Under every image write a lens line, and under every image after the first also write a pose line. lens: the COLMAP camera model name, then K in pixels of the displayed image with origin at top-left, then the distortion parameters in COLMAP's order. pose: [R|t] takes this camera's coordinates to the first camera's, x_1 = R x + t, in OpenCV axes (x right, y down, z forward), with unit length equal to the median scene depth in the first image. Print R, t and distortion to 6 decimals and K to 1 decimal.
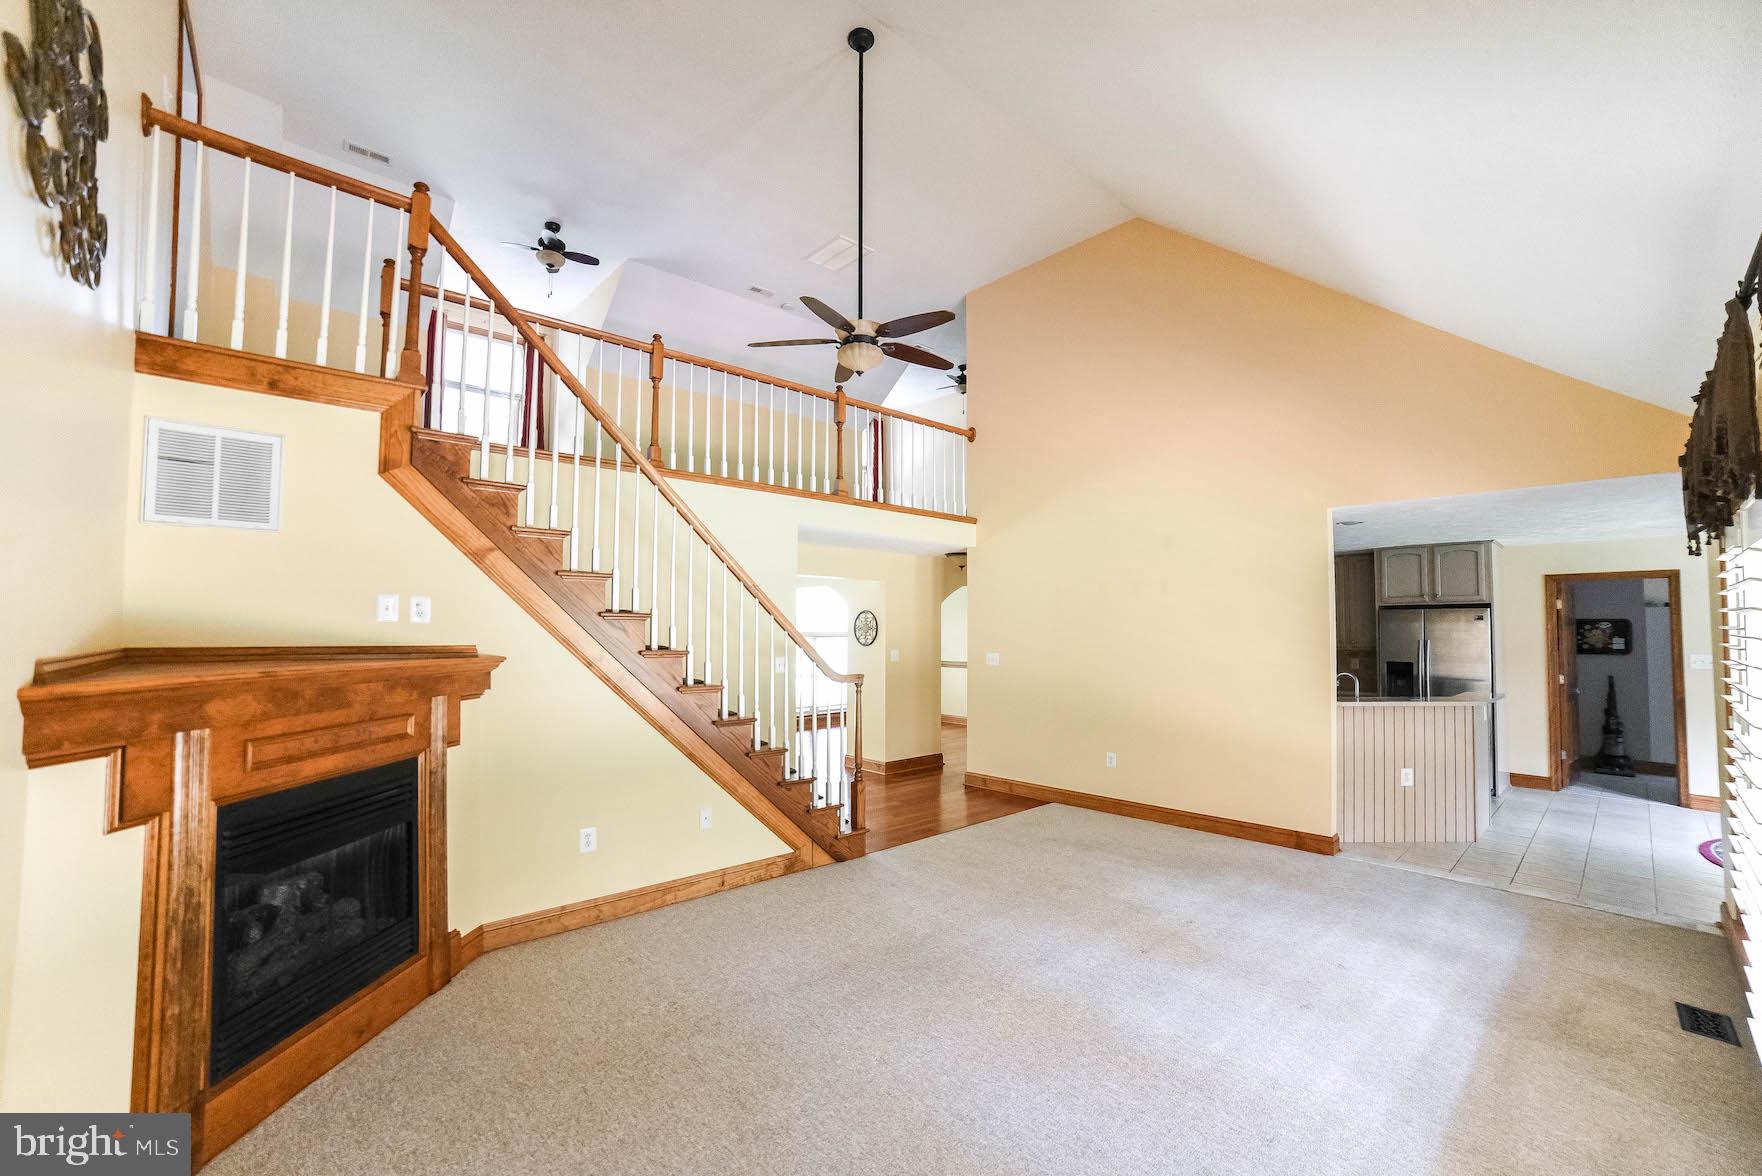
lens RADIAL K [[730.4, 0, 884.4], [0, 730.4, 607.5], [0, 0, 1]] dist [-0.051922, 0.000173]
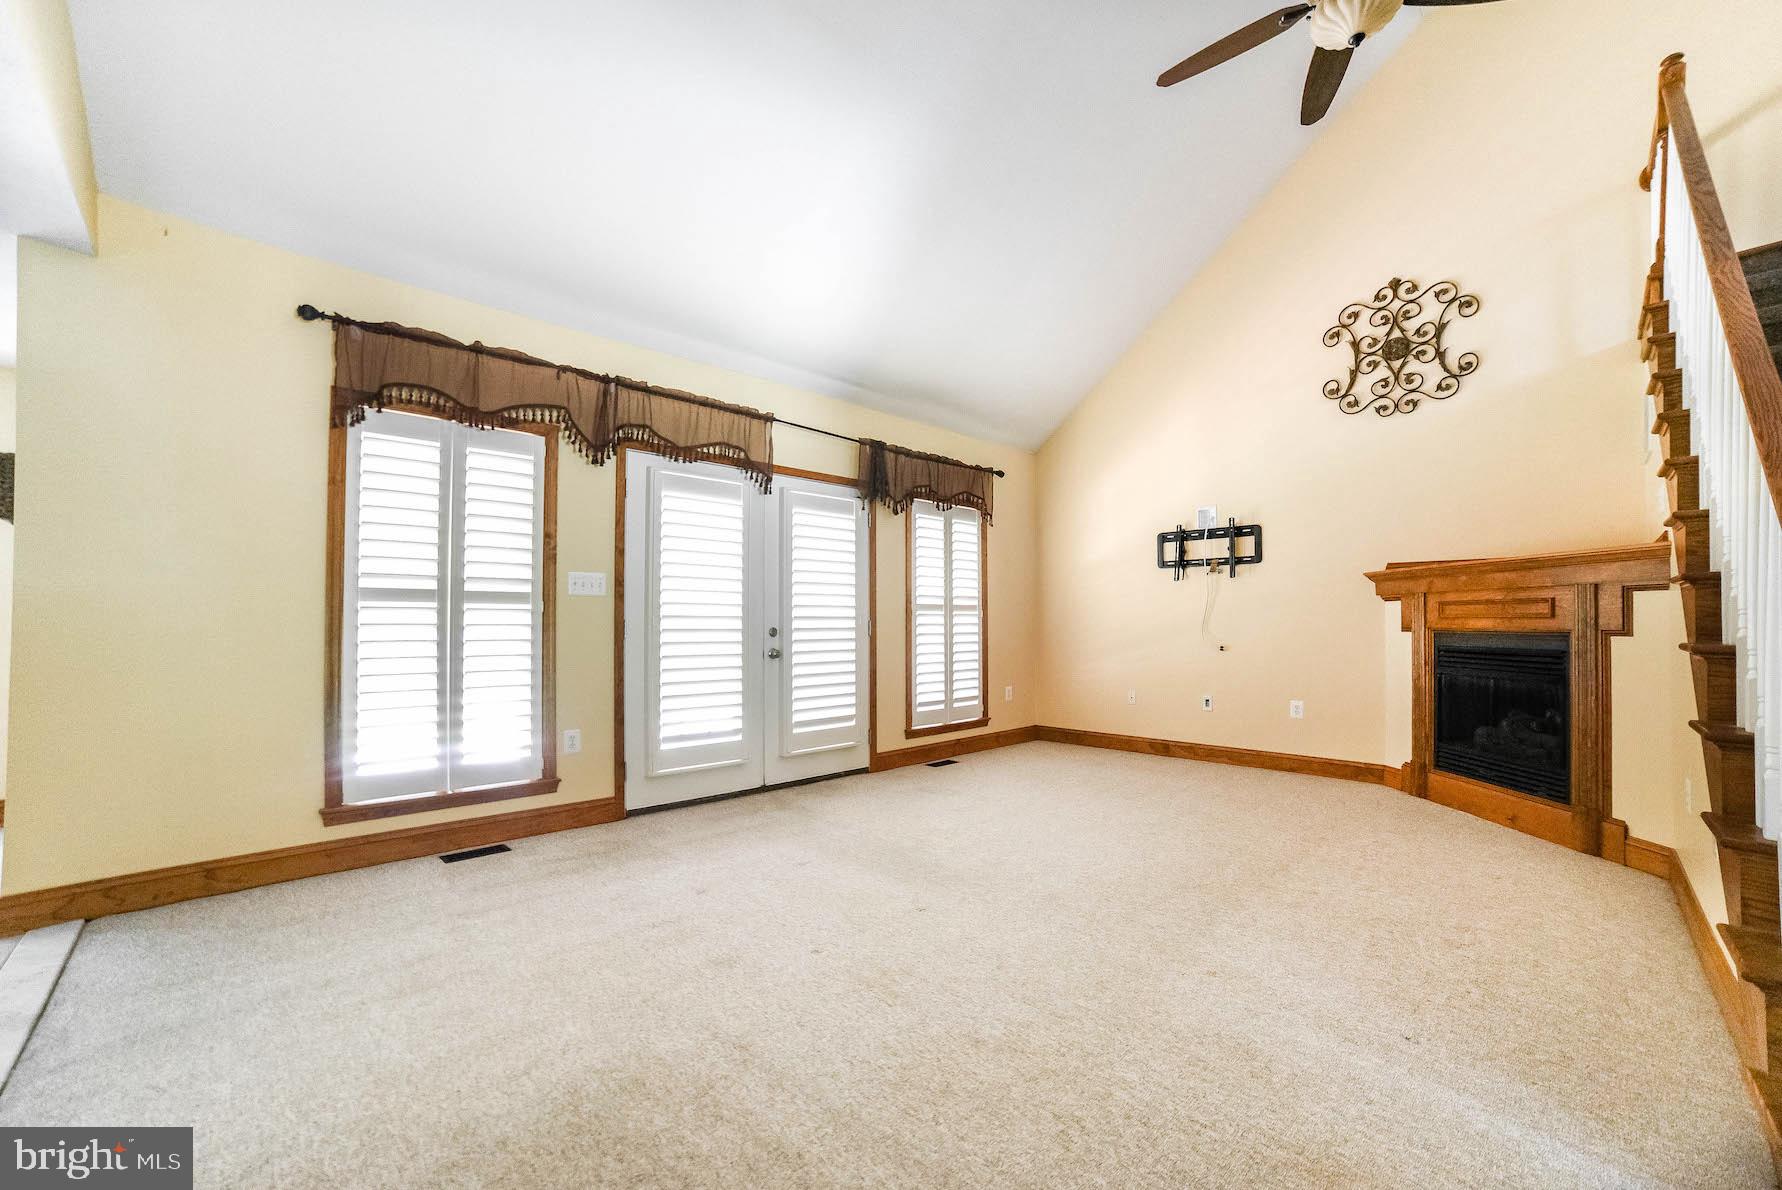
lens RADIAL K [[738.7, 0, 894.4], [0, 738.7, 614.7], [0, 0, 1]] dist [-0.051922, 0.000173]
pose [[-0.999425, -0.003993, -0.033682, 0.548274], [-0.002546, 0.999077, -0.042882, 0.257327], [0.033822, -0.042772, -0.998512, 2.387755]]
